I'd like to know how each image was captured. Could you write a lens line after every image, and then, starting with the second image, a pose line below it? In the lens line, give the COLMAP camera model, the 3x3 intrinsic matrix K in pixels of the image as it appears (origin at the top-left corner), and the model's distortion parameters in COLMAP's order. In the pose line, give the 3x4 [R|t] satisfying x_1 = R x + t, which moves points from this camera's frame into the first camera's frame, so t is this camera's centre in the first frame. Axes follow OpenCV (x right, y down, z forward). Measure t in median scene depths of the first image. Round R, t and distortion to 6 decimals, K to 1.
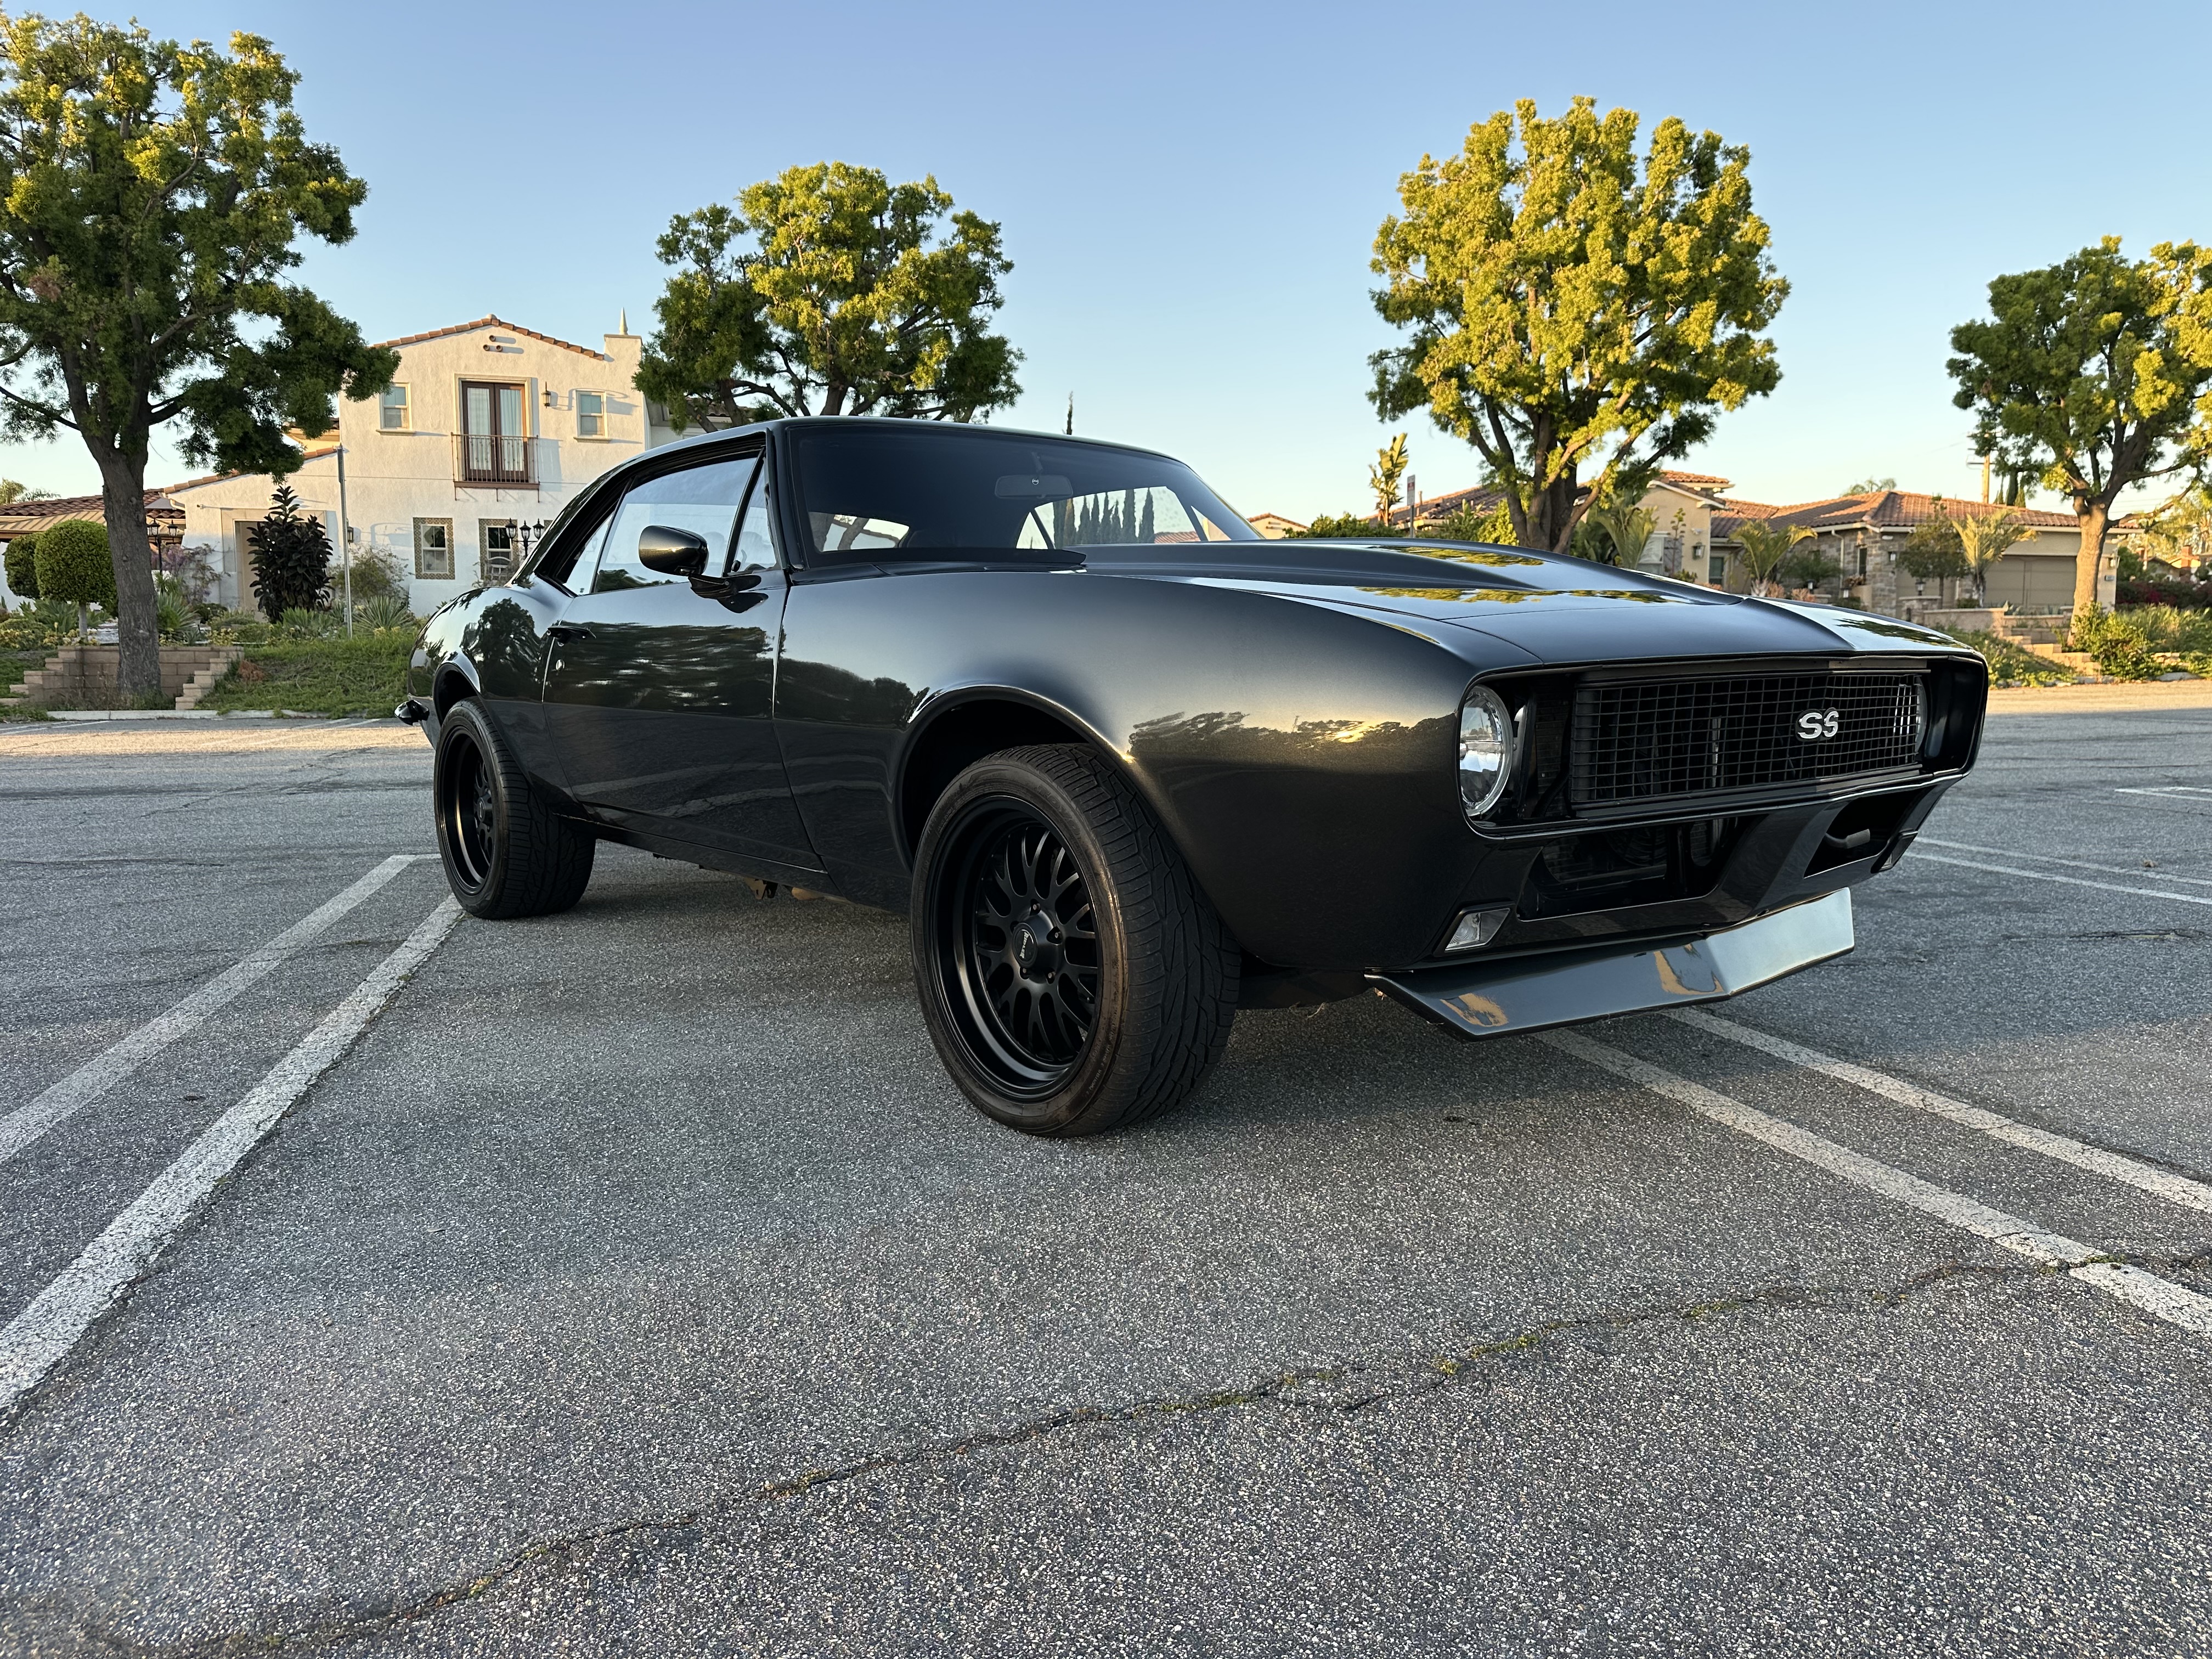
lens RADIAL K [[1536.8, 0, 1106.0], [0, 1536.8, 829.5], [0, 0, 1]] dist [0.026056, -0.034915]
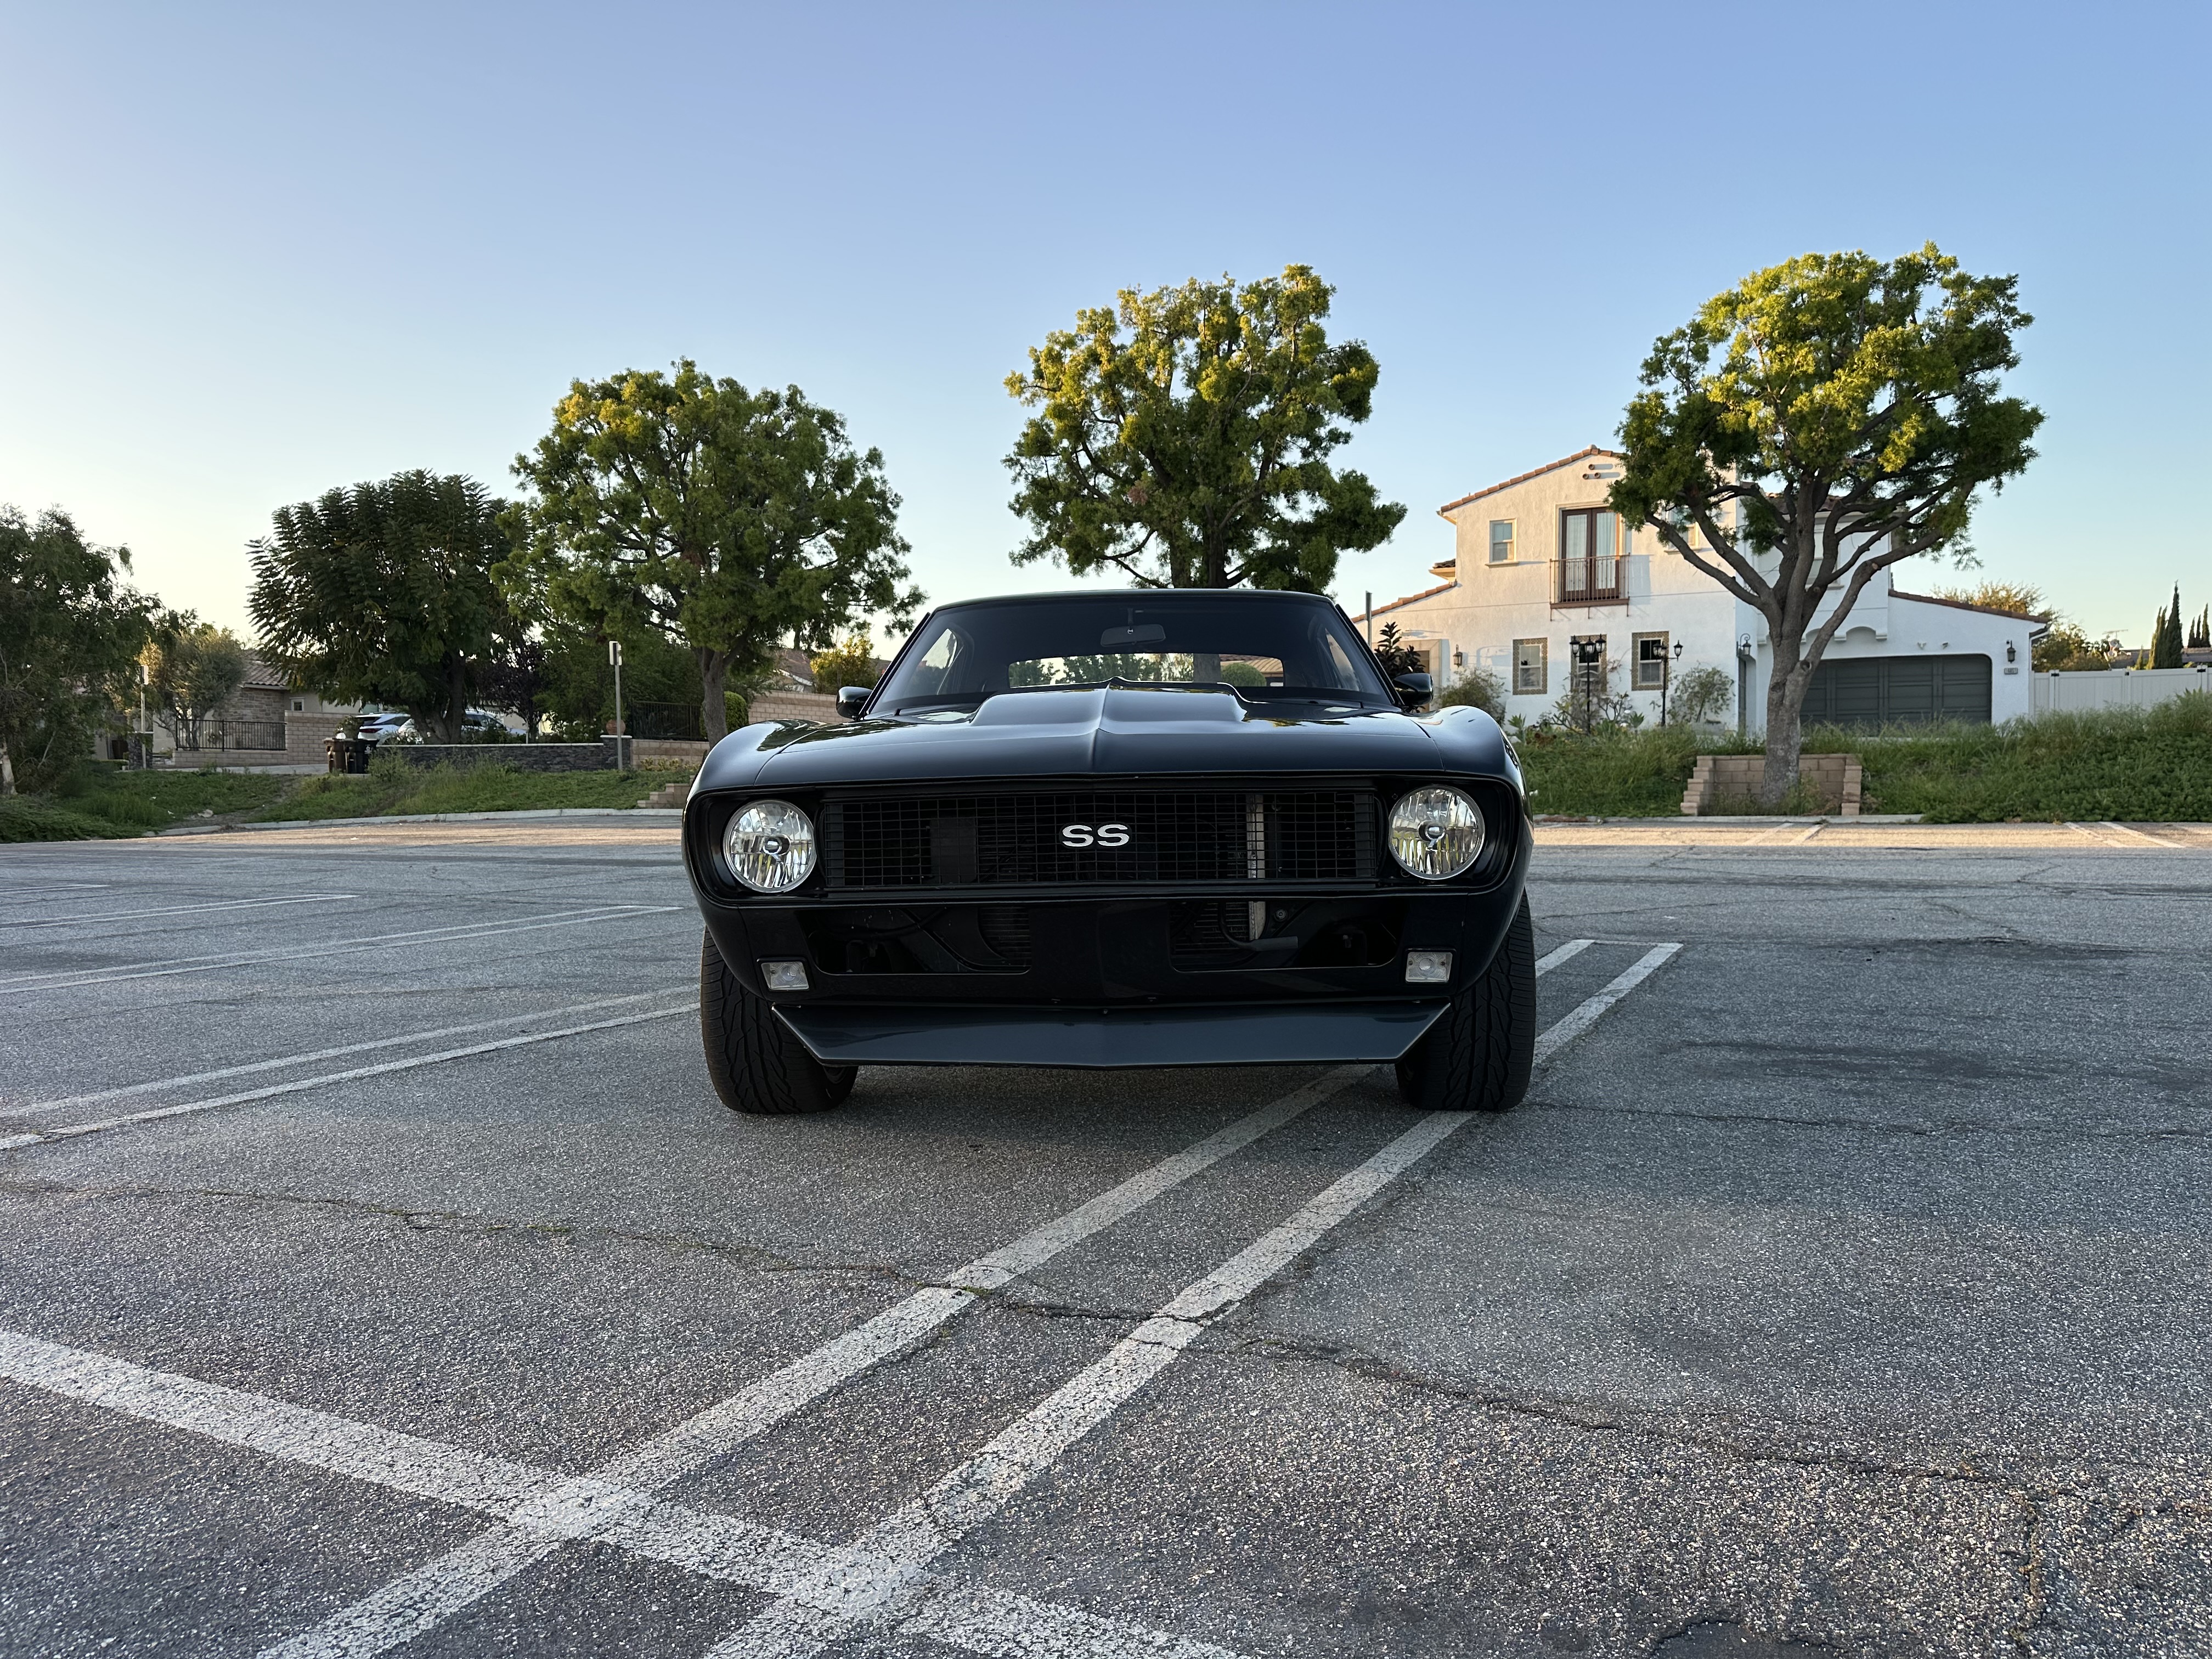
lens RADIAL K [[1525.1, 0, 1116.7], [0, 1525.1, 815.2], [0, 0, 1]] dist [0.099380, -0.150775]
pose [[0.750067, 0.010628, -0.661277, 0.136493], [-0.061701, 0.996635, -0.053968, -0.002327], [0.658478, 0.081281, 0.748198, 0.014909]]
